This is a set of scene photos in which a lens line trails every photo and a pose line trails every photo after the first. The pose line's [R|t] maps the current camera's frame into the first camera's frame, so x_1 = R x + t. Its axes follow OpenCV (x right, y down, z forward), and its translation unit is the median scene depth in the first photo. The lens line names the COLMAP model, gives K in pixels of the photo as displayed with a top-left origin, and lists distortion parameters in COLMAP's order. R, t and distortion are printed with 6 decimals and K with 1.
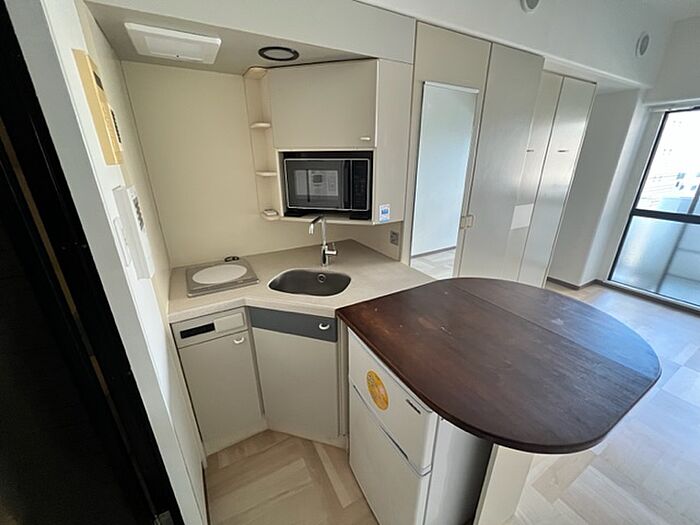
lens RADIAL K [[280.3, 0, 351.7], [0, 280.3, 262.5], [0, 0, 1]] dist [-0.001309, -0.000100]
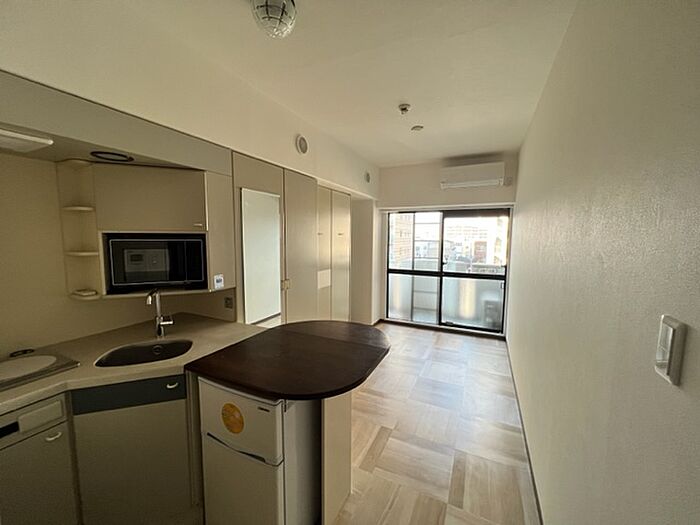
lens RADIAL K [[280.3, 0, 351.7], [0, 280.3, 262.5], [0, 0, 1]] dist [-0.001309, -0.000100]
pose [[0.819364, -0.045978, 0.571426, -0.098671], [0.194435, 0.959984, -0.201557, 0.097374], [-0.539293, 0.276254, 0.795517, -0.289745]]
